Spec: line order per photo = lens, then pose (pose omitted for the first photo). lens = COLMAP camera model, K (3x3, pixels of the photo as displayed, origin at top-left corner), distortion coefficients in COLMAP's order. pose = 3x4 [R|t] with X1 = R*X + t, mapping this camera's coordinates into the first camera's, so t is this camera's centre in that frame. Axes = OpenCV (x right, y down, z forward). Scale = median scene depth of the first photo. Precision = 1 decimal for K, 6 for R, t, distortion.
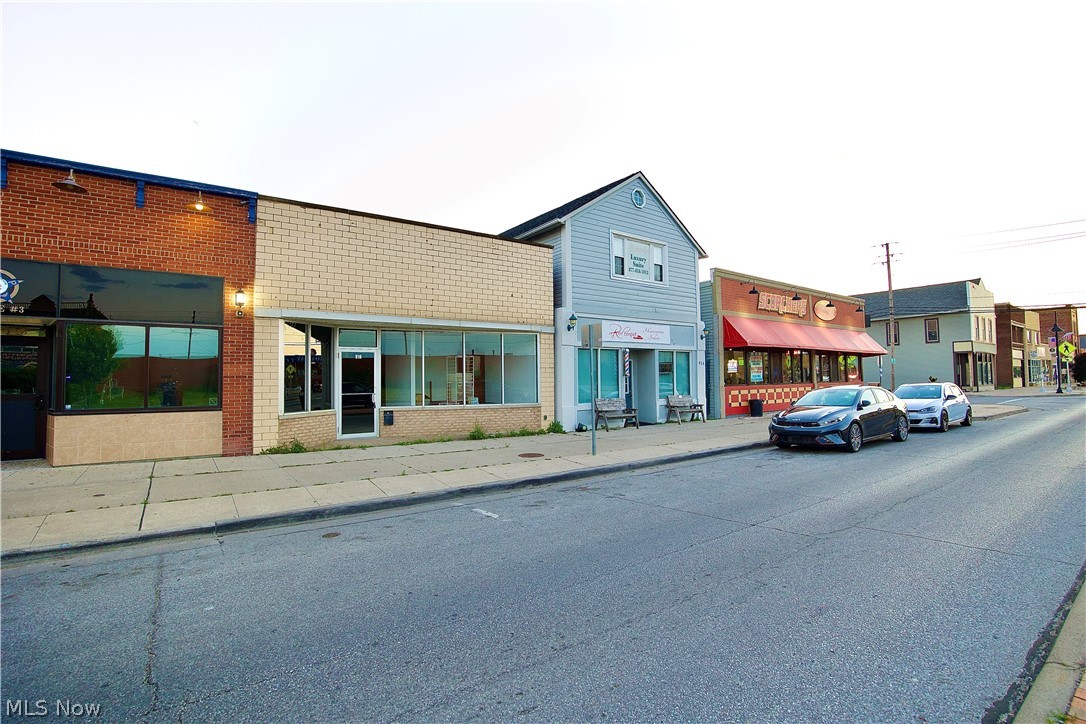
lens RADIAL K [[515.1, 0, 543.0], [0, 515.1, 362.0], [0, 0, 1]] dist [-0.048370, 0.001480]
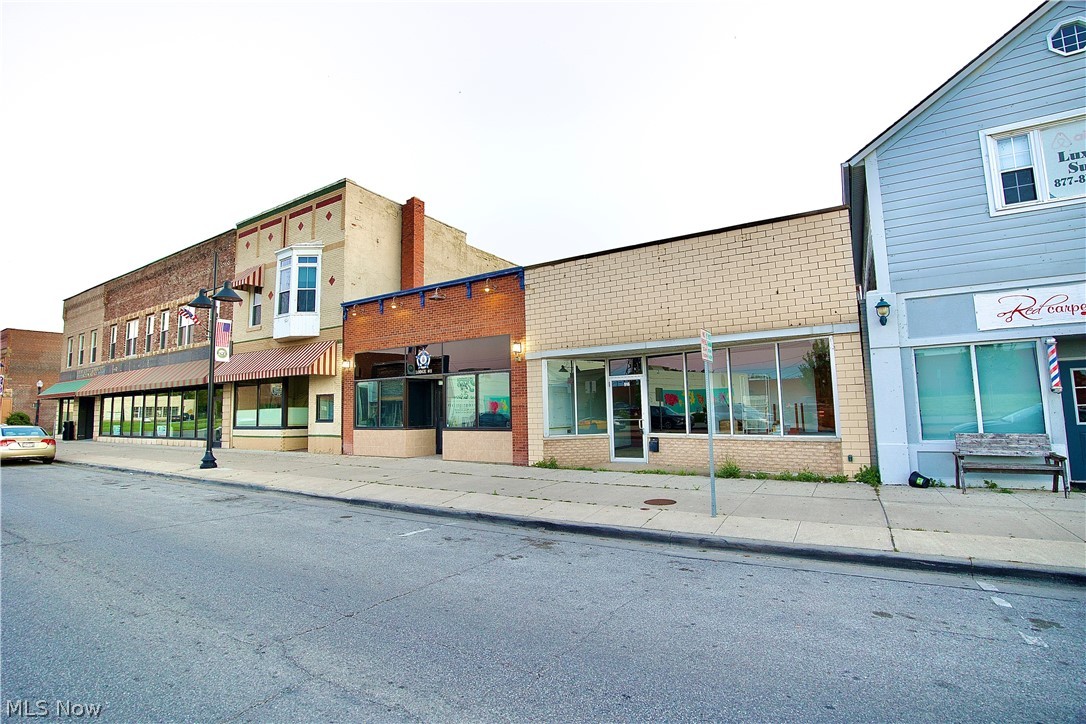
lens RADIAL K [[515.1, 0, 543.0], [0, 515.1, 362.0], [0, 0, 1]] dist [-0.048370, 0.001480]
pose [[0.369057, -0.082188, -0.925766, 0.547882], [0.053417, 0.996312, -0.067156, 0.005813], [0.927871, -0.024668, 0.372086, 0.439421]]
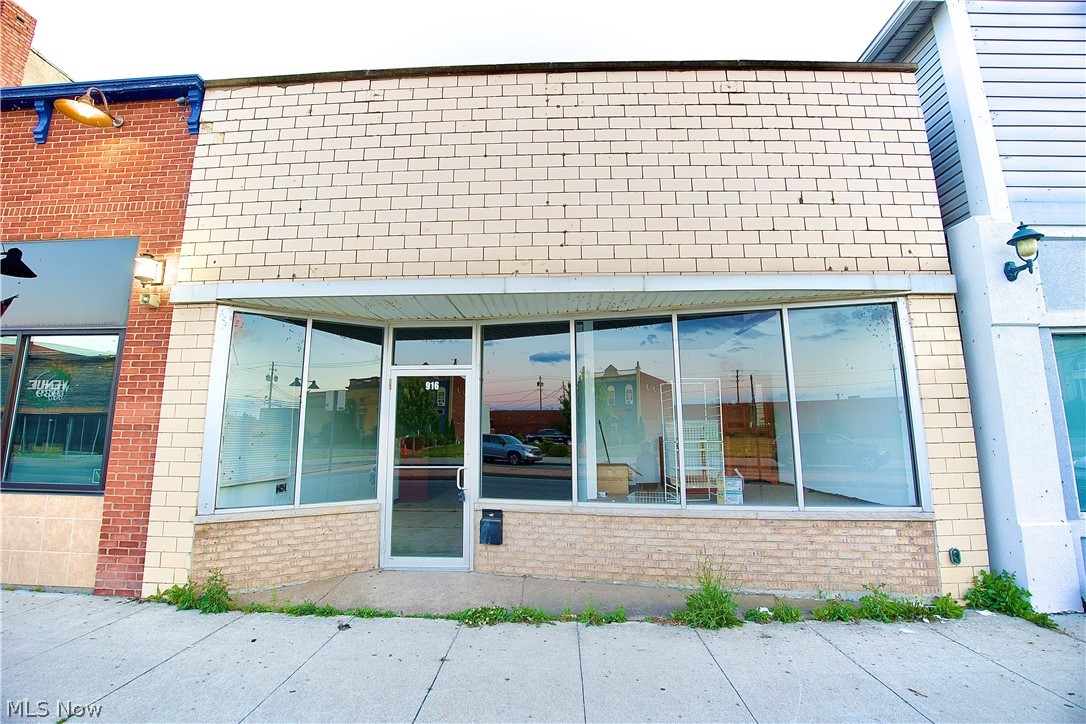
lens RADIAL K [[474.1, 0, 544.6], [0, 474.1, 353.0], [0, 0, 1]] dist [-0.077374, 0.019066]
pose [[0.786782, -0.095489, -0.609800, -0.016626], [0.018851, 0.991217, -0.130894, 0.018029], [0.616943, 0.091490, 0.781672, 0.712277]]
